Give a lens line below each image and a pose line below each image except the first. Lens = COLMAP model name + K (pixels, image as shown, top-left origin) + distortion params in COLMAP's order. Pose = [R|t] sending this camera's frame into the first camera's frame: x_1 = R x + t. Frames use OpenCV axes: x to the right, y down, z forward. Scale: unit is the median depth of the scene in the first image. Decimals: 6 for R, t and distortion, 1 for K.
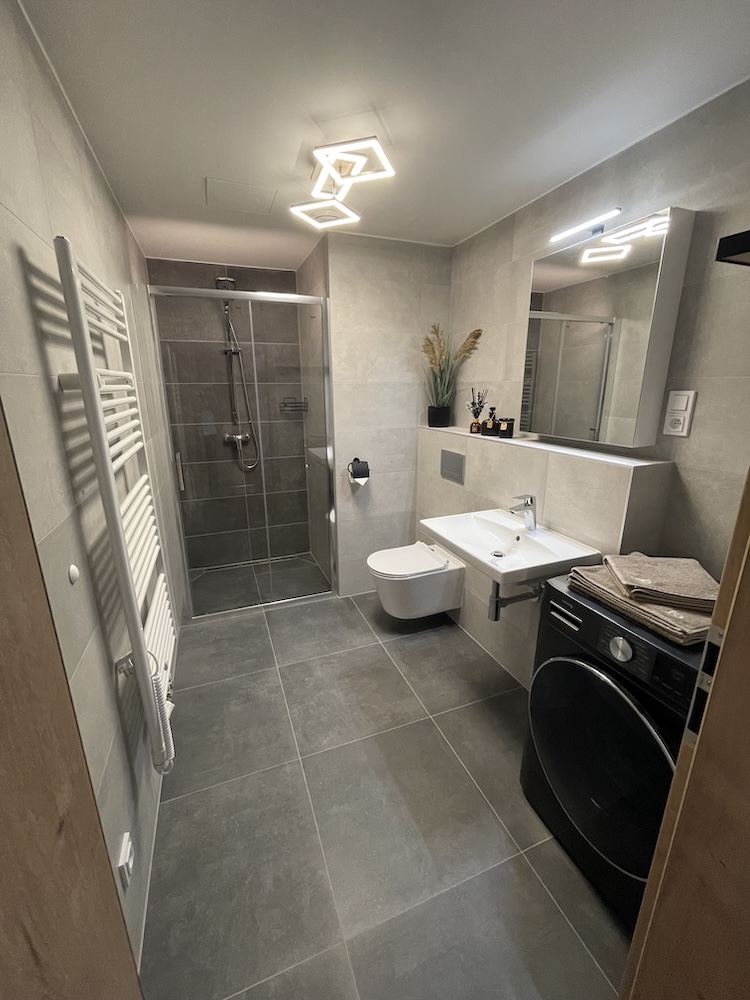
lens RADIAL K [[404.4, 0, 371.6], [0, 404.4, 493.4], [0, 0, 1]] dist [-0.002059, 0.000146]
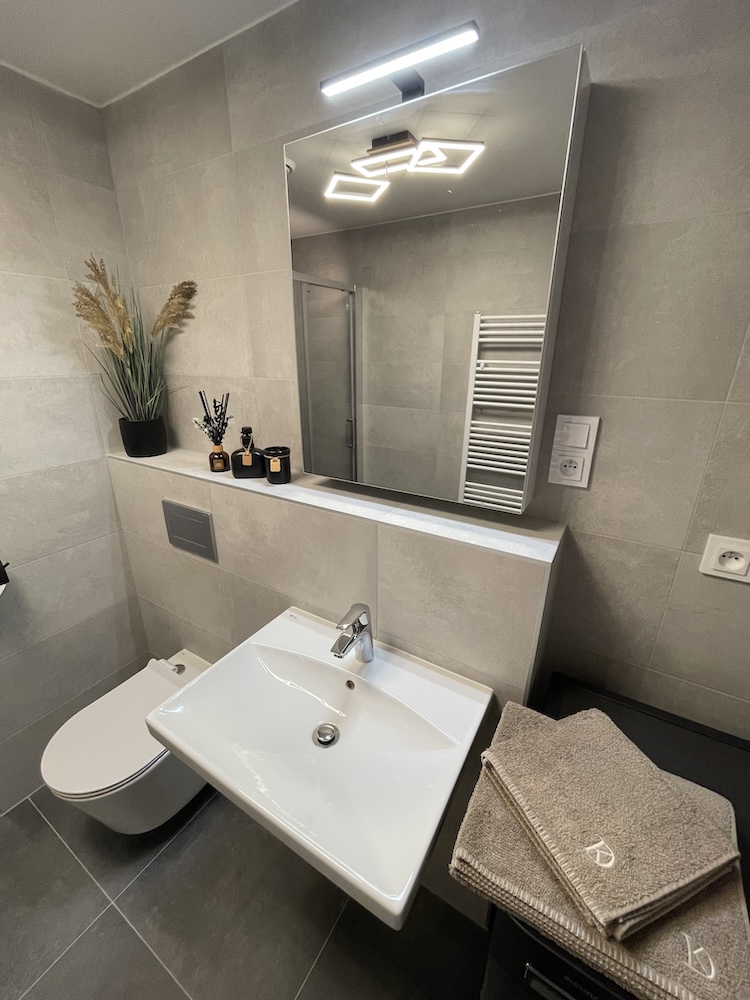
lens RADIAL K [[404.4, 0, 371.6], [0, 404.4, 493.4], [0, 0, 1]] dist [-0.002059, 0.000146]
pose [[0.795030, -0.193520, 0.574872, 0.092403], [0.149041, 0.981010, 0.124120, -0.157688], [-0.587975, -0.013000, 0.808775, 0.416878]]
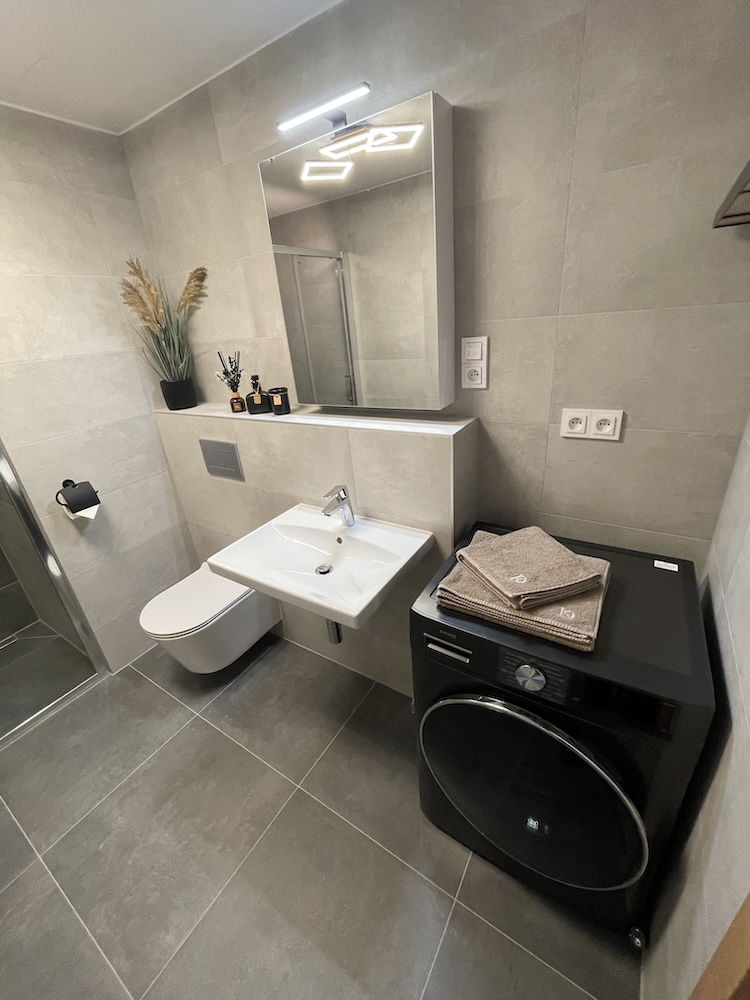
lens RADIAL K [[404.4, 0, 371.6], [0, 404.4, 493.4], [0, 0, 1]] dist [-0.002059, 0.000146]
pose [[0.807001, -0.297578, 0.510094, 0.023256], [0.232536, 0.954103, 0.188717, -0.088775], [-0.542841, -0.033680, 0.839160, 0.222959]]
